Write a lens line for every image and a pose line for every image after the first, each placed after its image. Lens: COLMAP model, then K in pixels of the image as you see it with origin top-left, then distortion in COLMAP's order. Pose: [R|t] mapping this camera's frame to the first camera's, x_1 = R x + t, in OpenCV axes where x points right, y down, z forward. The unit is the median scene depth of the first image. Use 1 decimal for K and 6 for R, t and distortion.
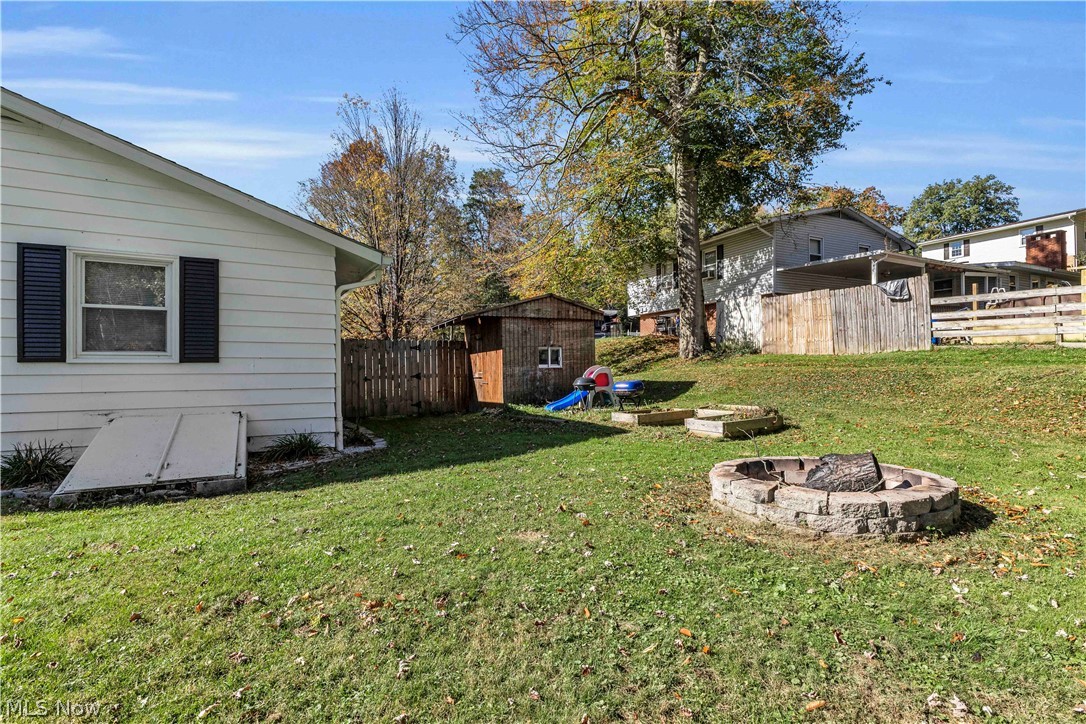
lens RADIAL K [[502.3, 0, 543.0], [0, 502.3, 362.0], [0, 0, 1]] dist [-0.001671, -0.000351]
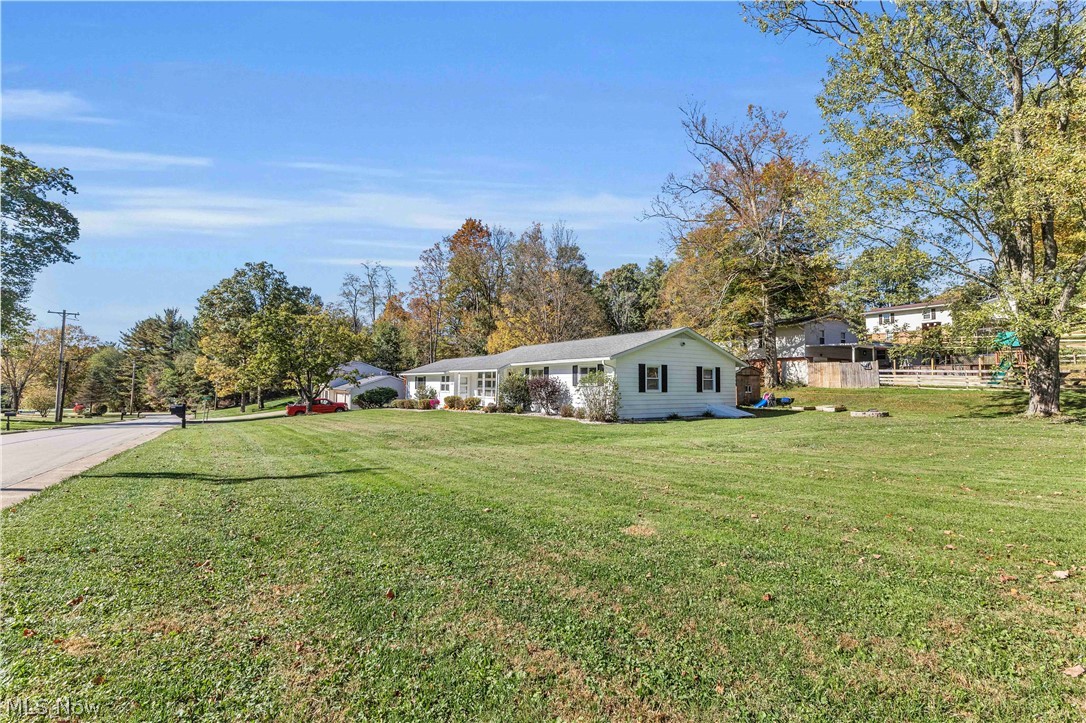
lens RADIAL K [[502.3, 0, 543.0], [0, 502.3, 361.5], [0, 0, 1]] dist [-0.001671, -0.000351]
pose [[0.995451, 0.014402, 0.094178, -1.319127], [-0.010735, 0.999169, -0.039323, -0.039094], [-0.094666, 0.038133, 0.994778, -1.567649]]
